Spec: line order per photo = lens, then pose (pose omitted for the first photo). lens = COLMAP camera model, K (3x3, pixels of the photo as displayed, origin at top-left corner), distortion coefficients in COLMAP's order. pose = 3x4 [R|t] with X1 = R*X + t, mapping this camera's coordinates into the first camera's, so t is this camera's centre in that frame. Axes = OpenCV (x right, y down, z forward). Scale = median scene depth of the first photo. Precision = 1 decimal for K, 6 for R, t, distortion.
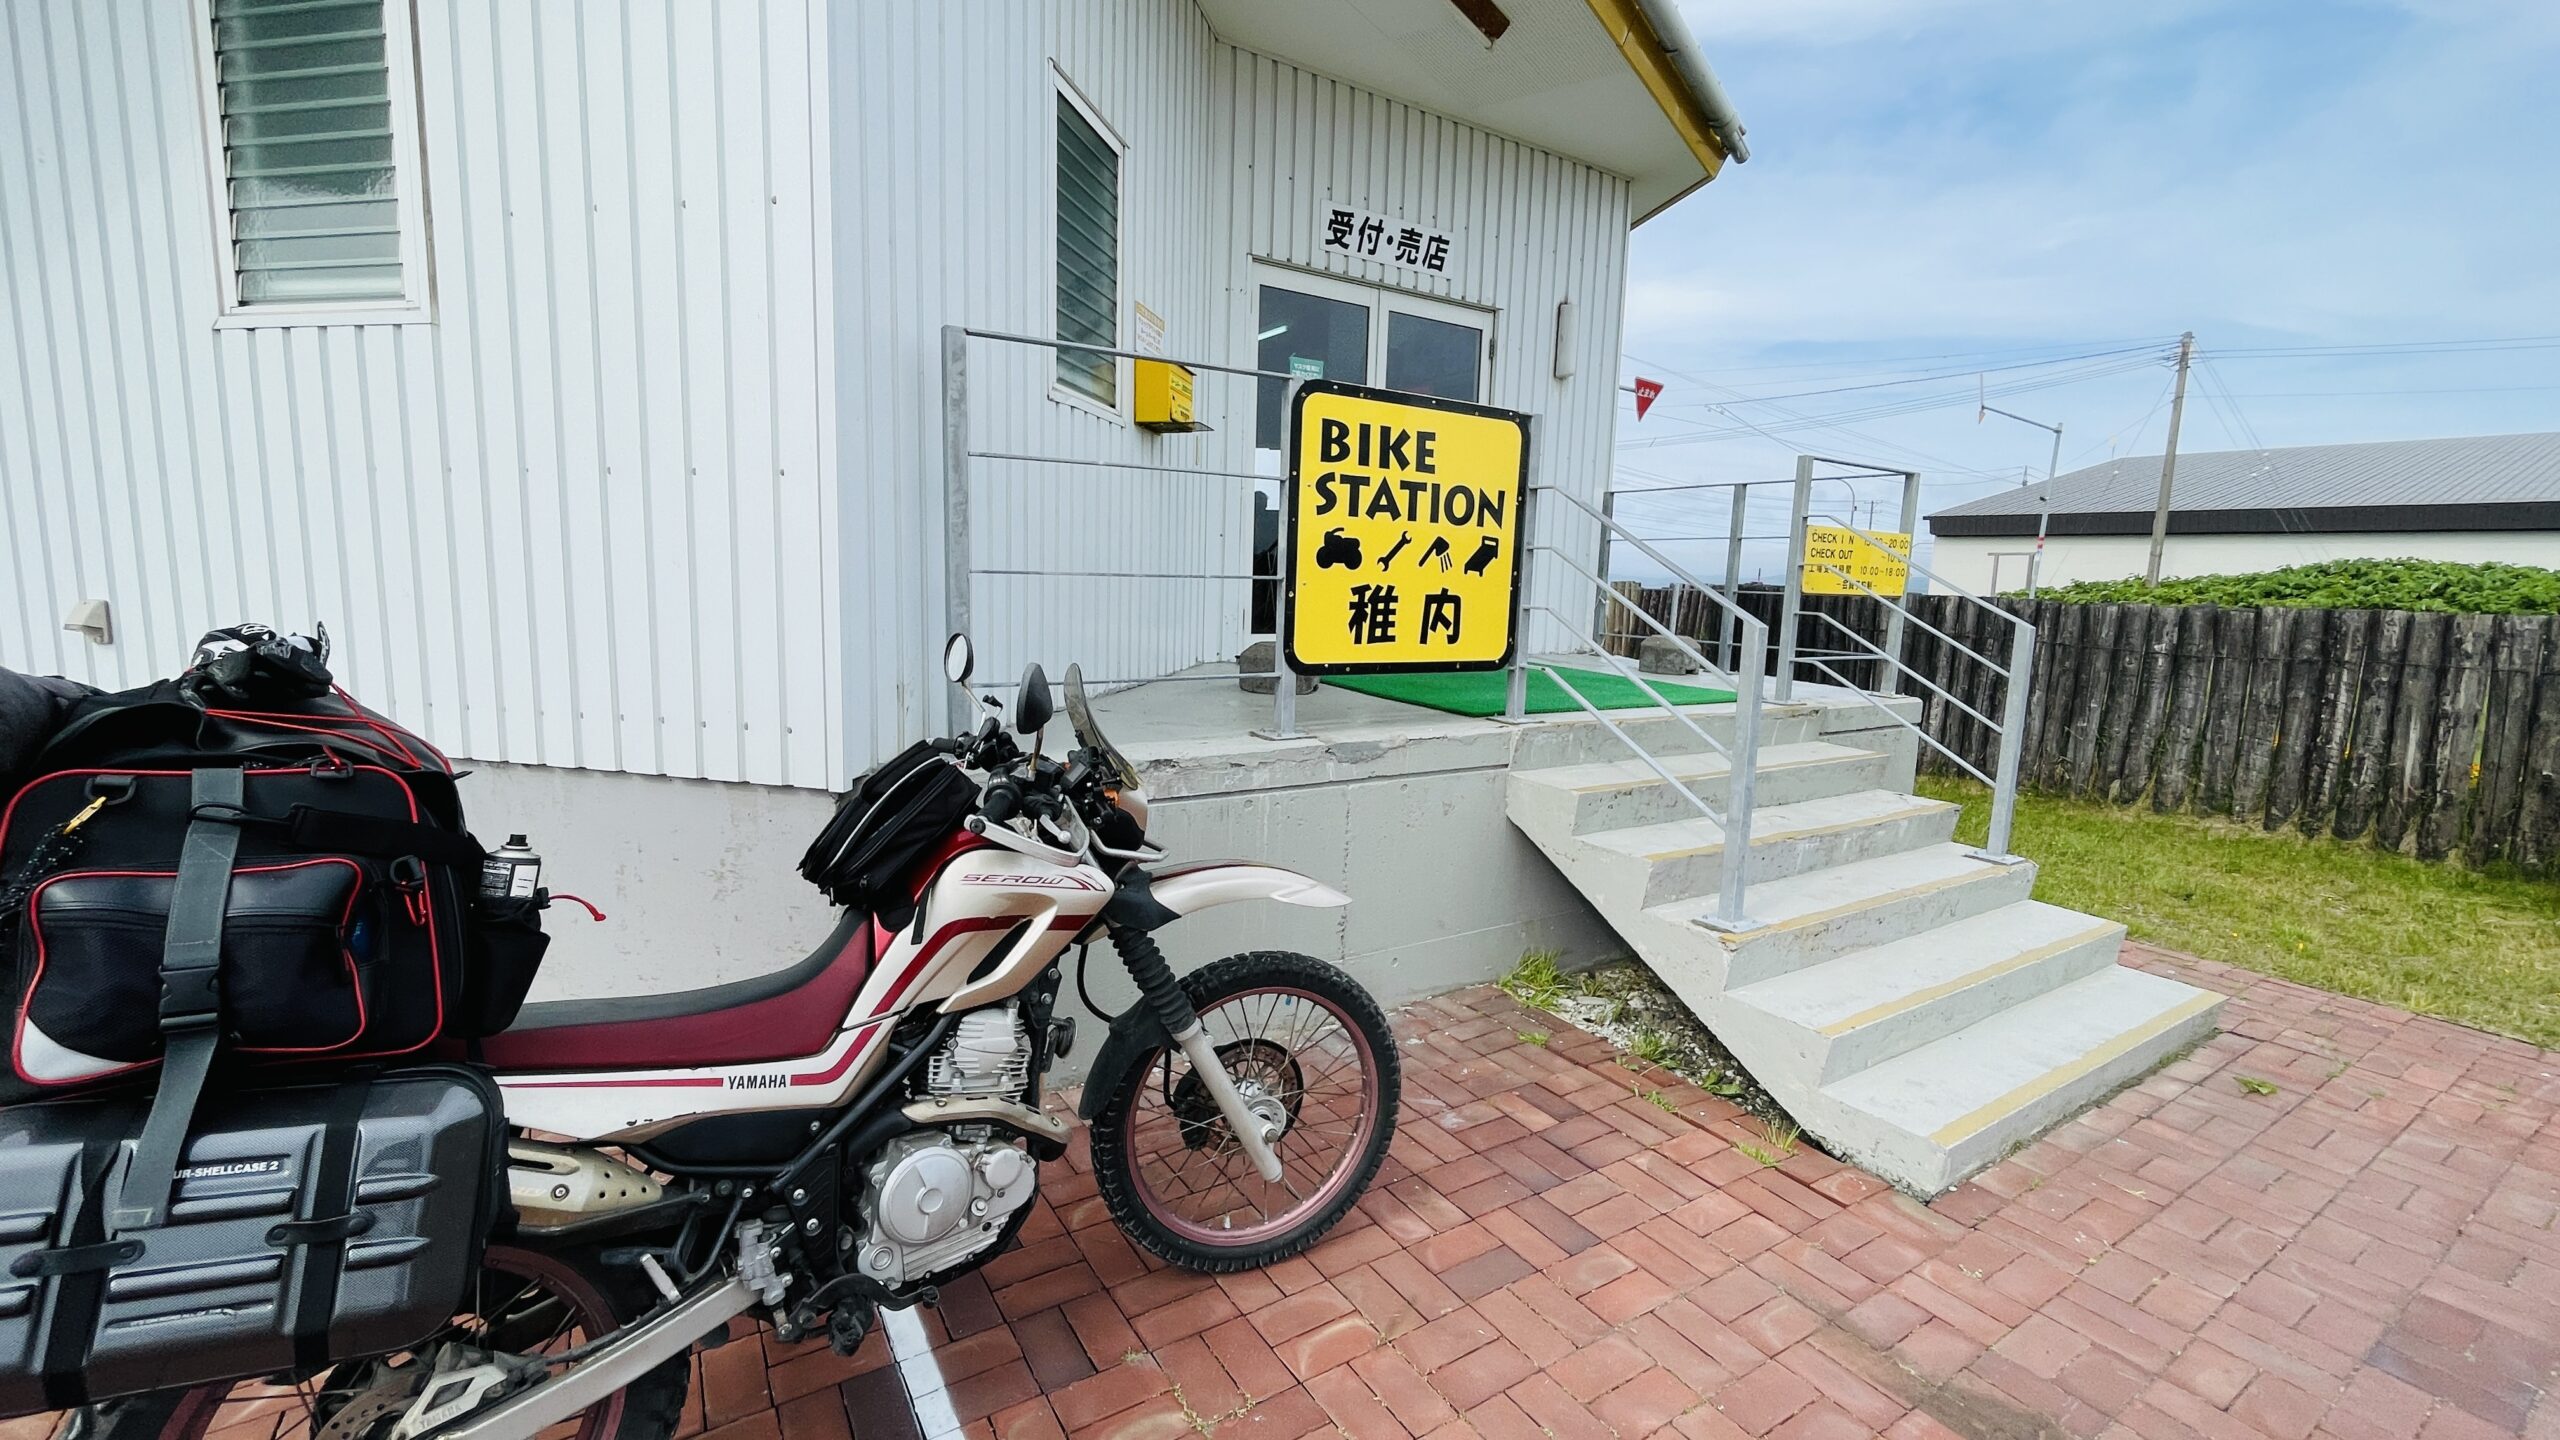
lens RADIAL K [[1062.7, 0, 1280.0], [0, 1062.7, 720.0], [0, 0, 1]] dist [0.001871, -0.000478]
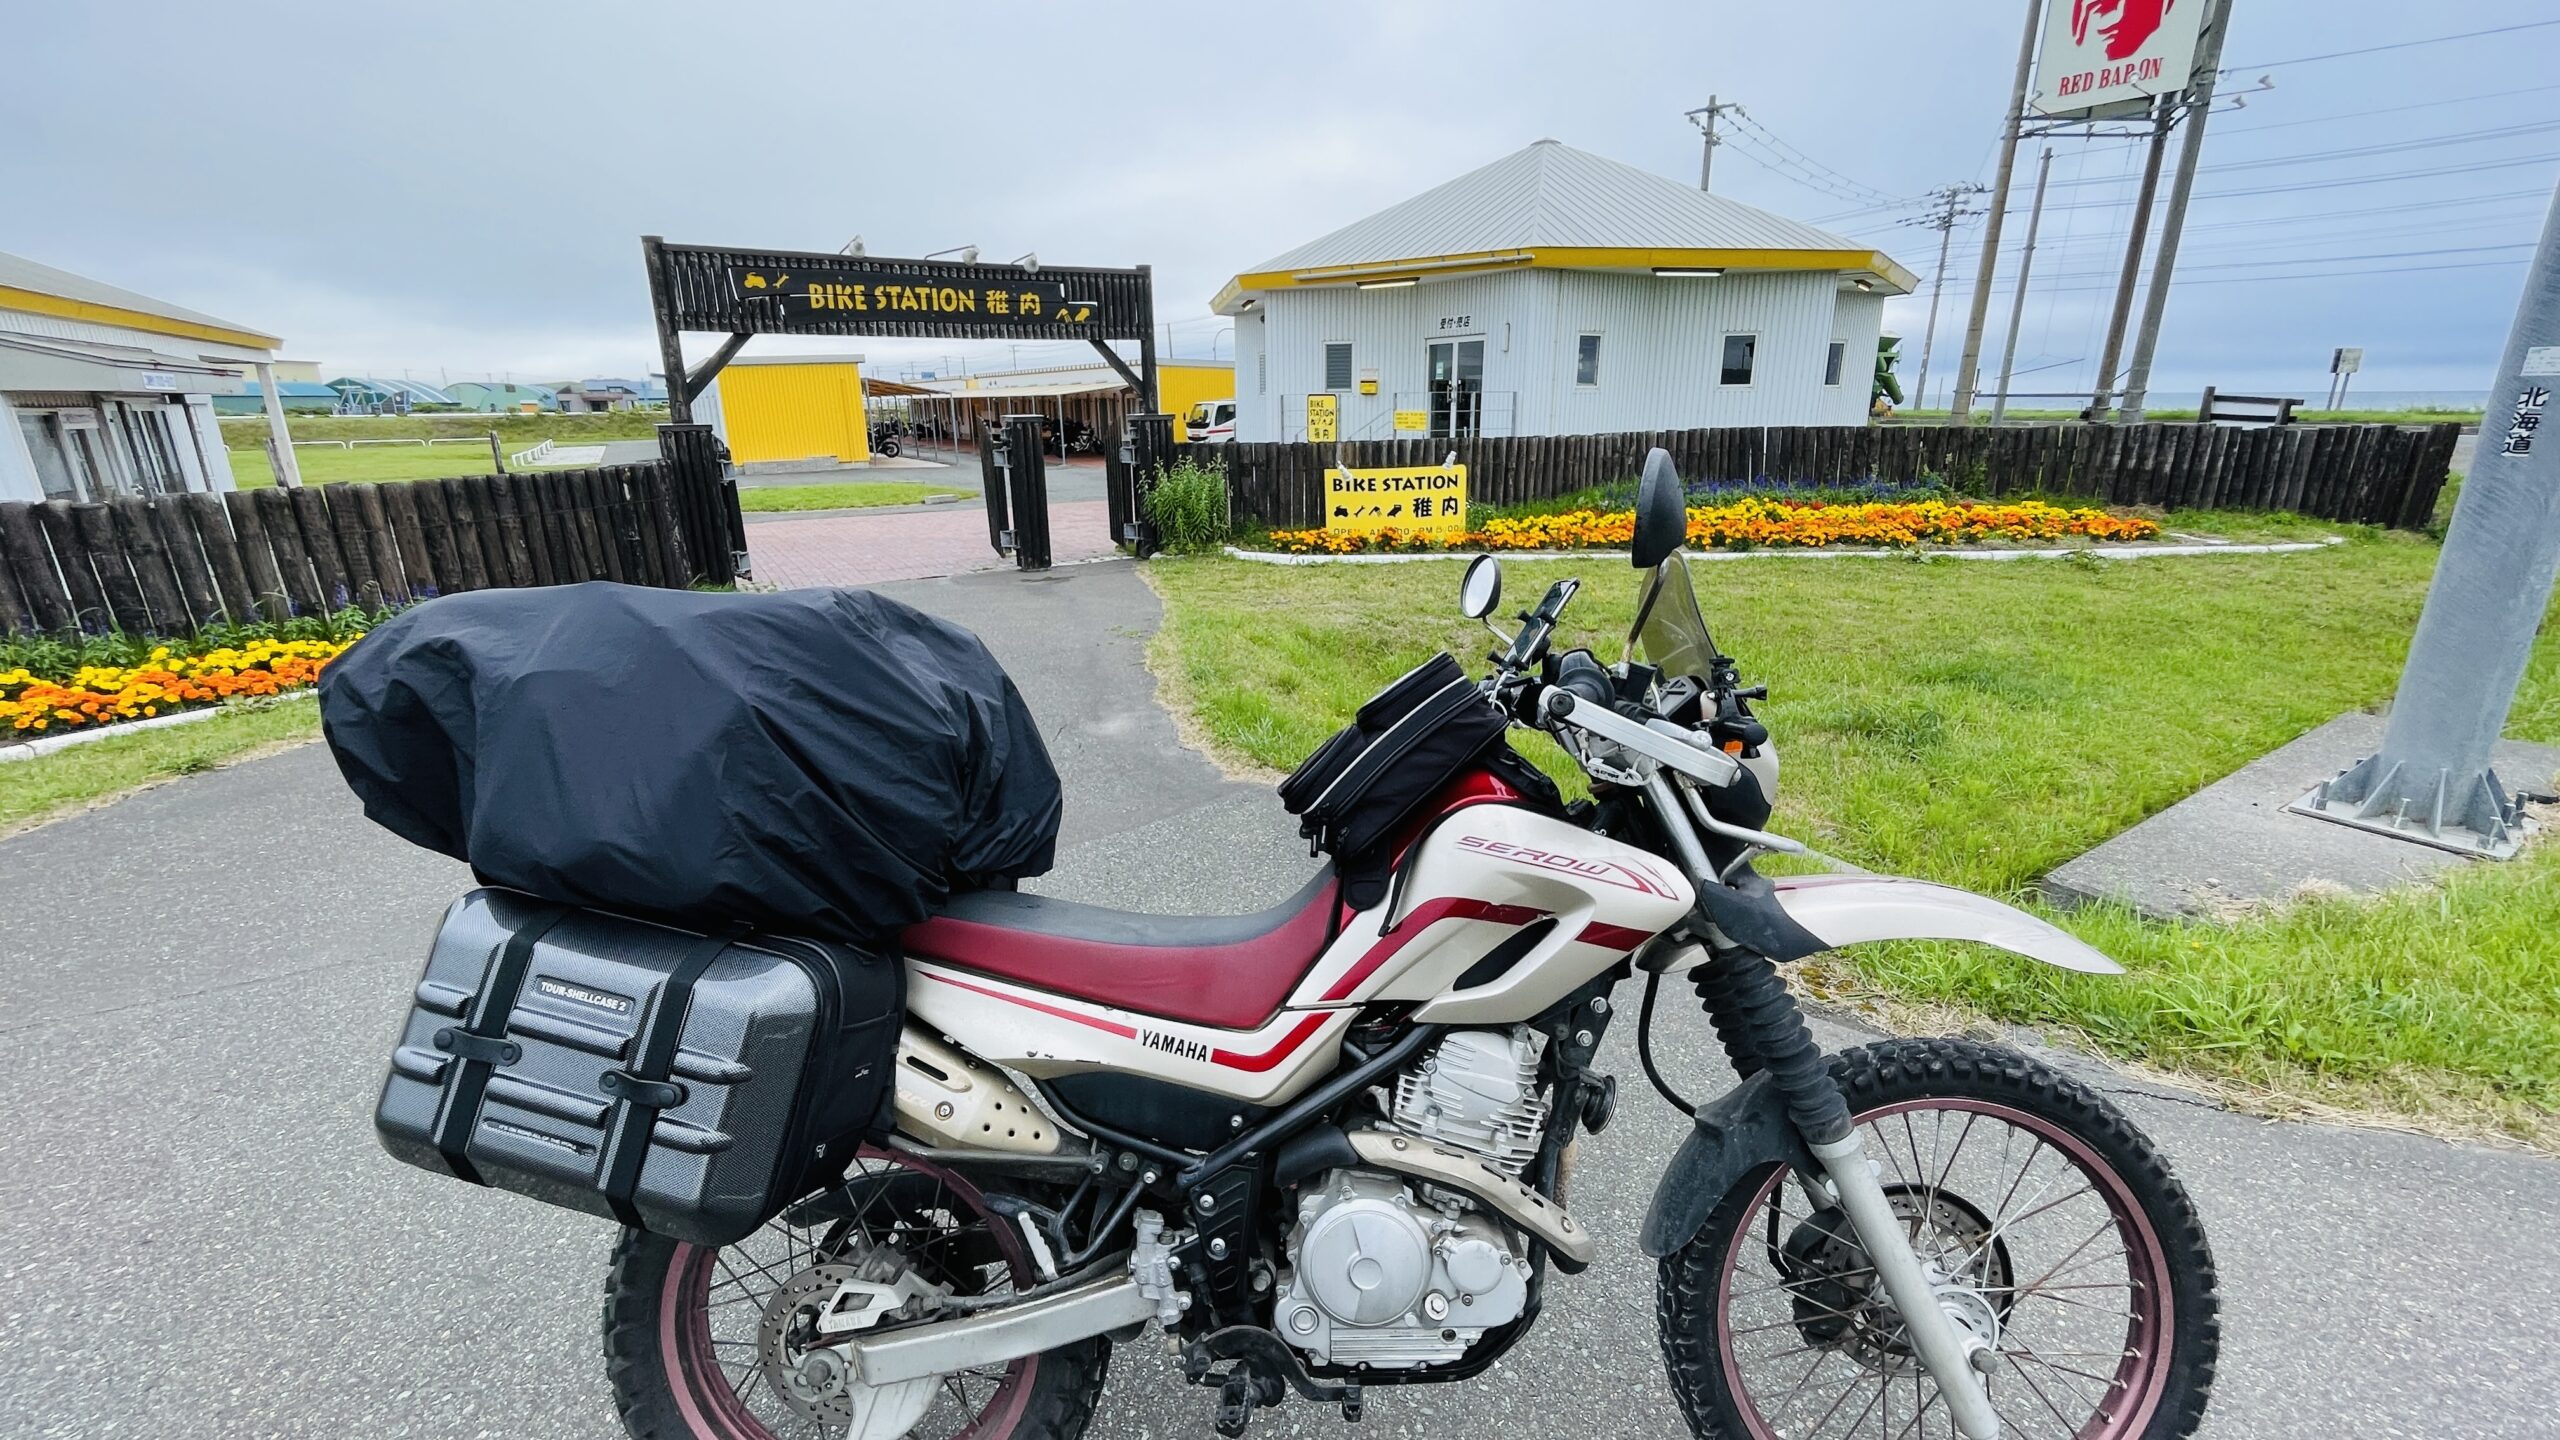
lens RADIAL K [[1062.7, 0, 1280.0], [0, 1062.7, 720.0], [0, 0, 1]] dist [0.001871, -0.000478]
pose [[0.771509, 0.103318, -0.627773, 0.040101], [-0.082786, 0.994640, 0.061956, 0.039878], [0.630809, 0.004171, 0.775927, 0.405243]]
